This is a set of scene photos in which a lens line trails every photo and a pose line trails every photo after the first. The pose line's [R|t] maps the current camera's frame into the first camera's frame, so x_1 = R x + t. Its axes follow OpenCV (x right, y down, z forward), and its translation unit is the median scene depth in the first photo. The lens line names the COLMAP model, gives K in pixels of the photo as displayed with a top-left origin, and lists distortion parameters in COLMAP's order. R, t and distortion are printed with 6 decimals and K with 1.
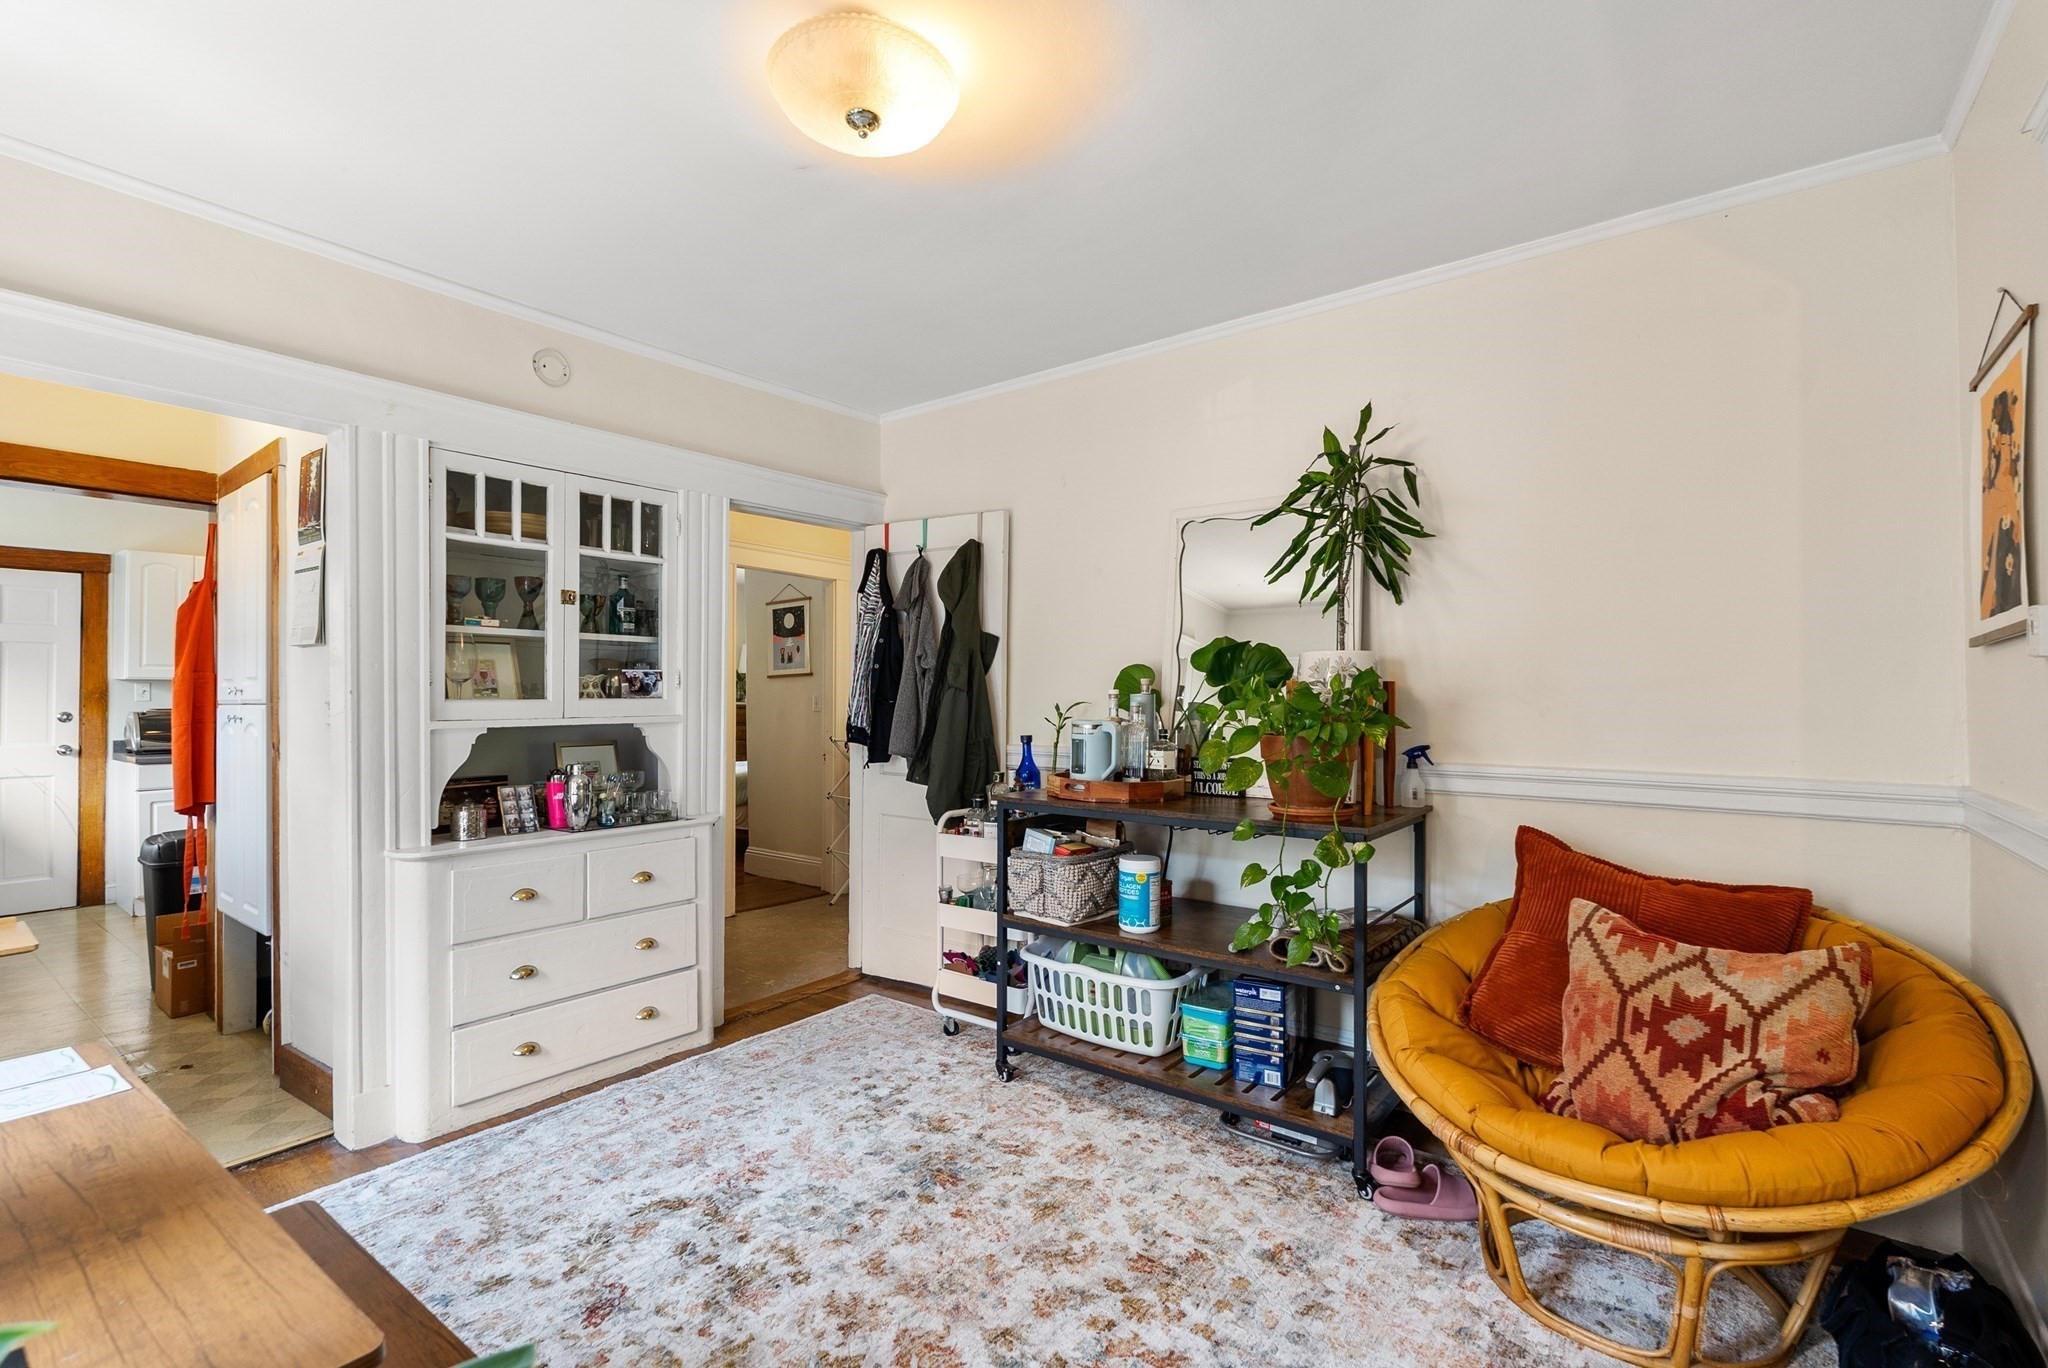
lens RADIAL K [[927.3, 0, 1013.7], [0, 927.3, 687.9], [0, 0, 1]] dist [0.001805, 0.000705]
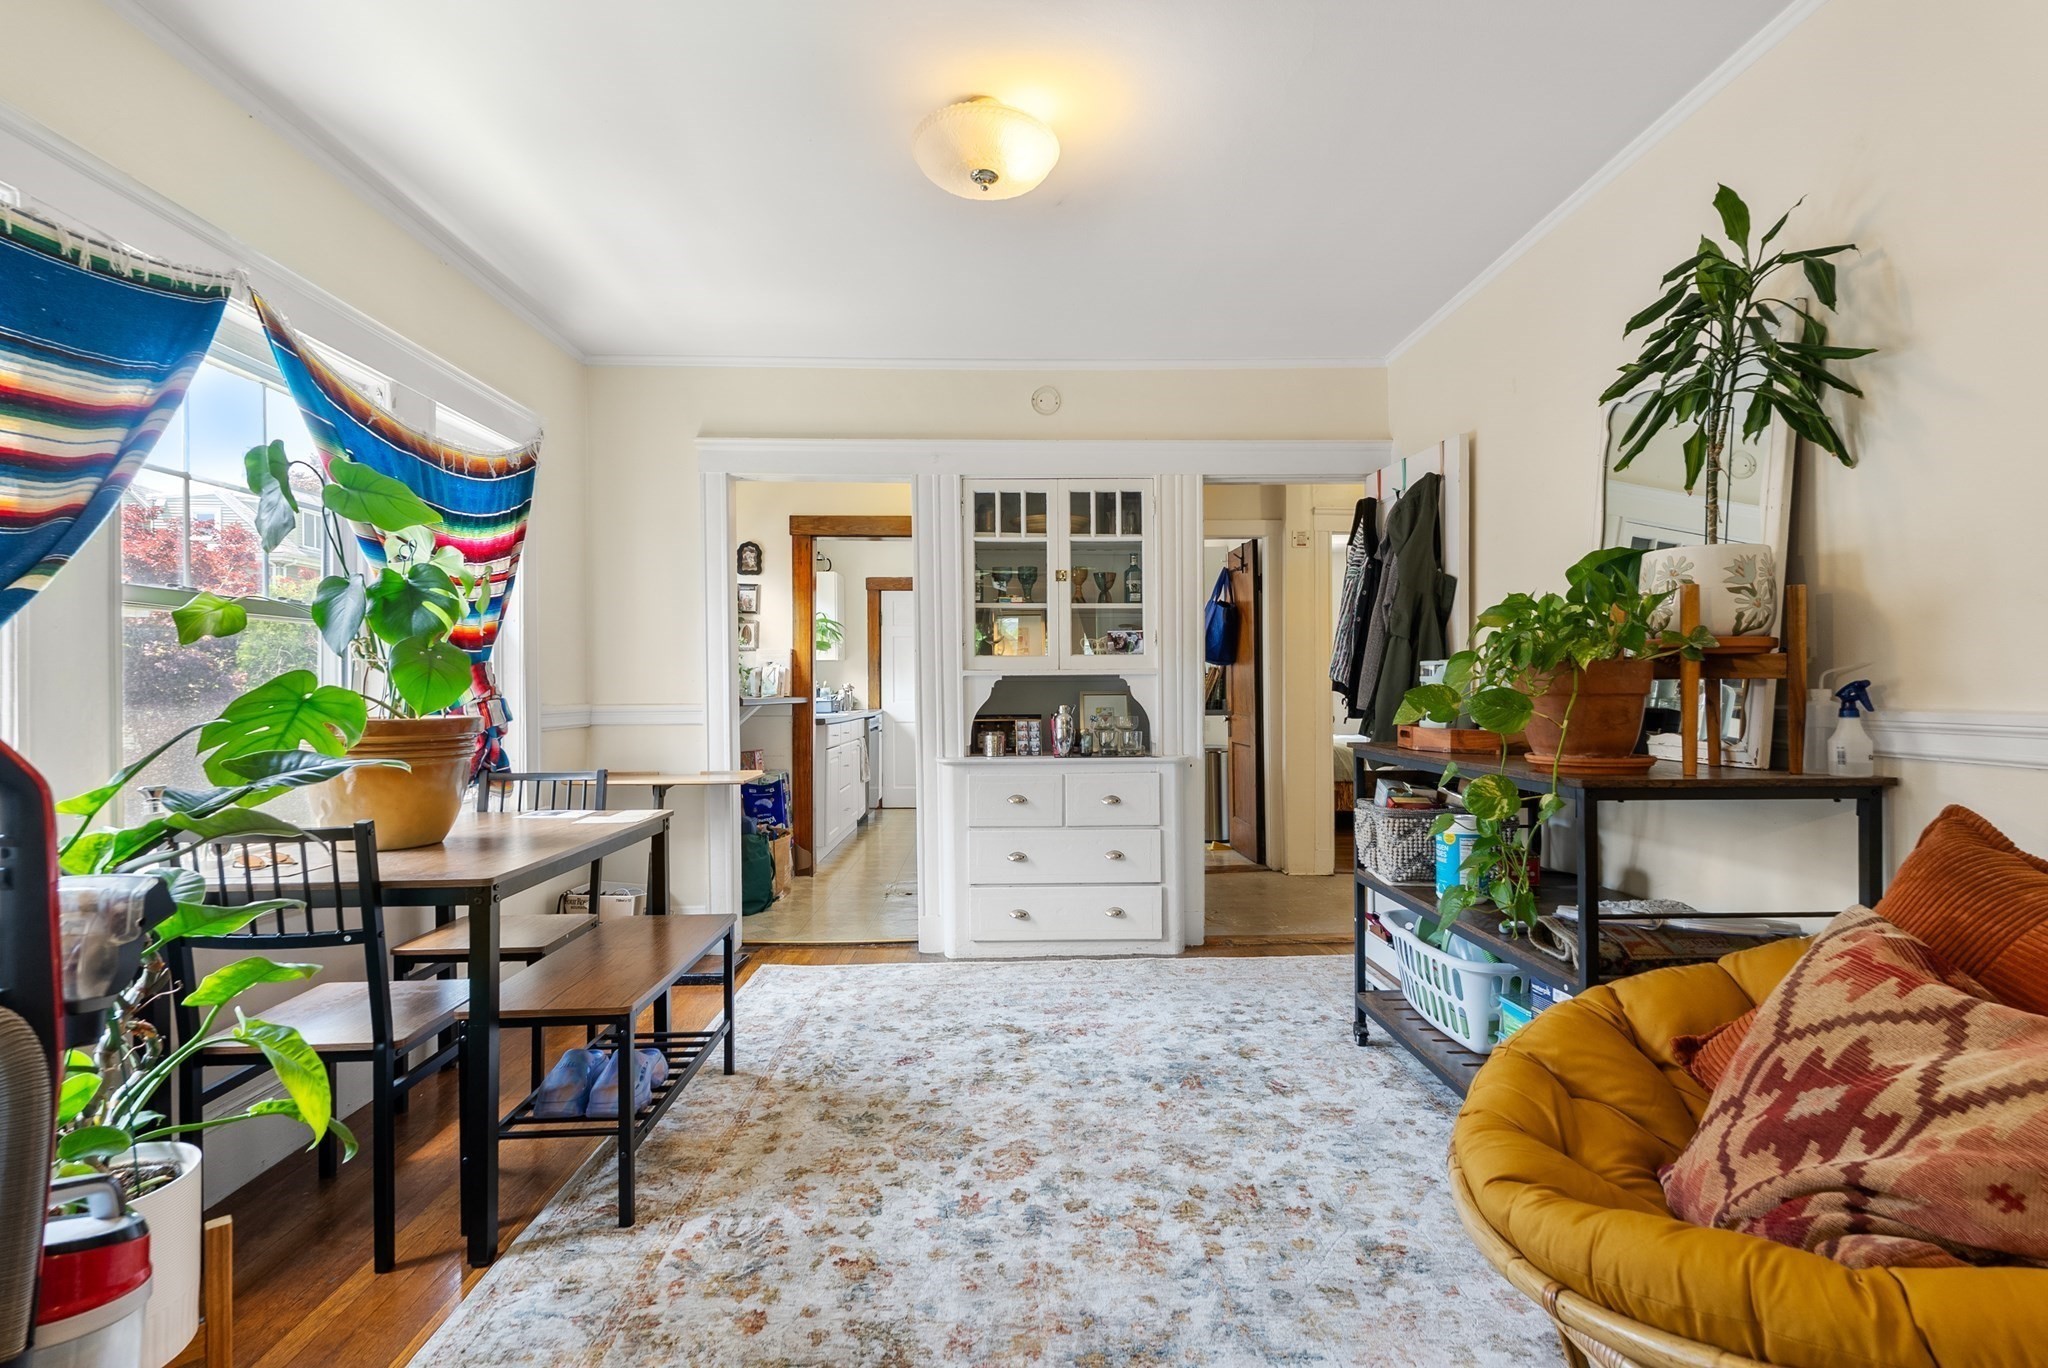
lens RADIAL K [[958.2, 0, 1023.3], [0, 958.2, 676.5], [0, 0, 1]] dist [-0.003499, 0.001238]
pose [[0.637587, -0.011247, -0.770296, 0.551053], [0.010771, 0.999926, -0.005685, 0.053257], [0.770303, -0.004672, 0.637661, 0.122346]]
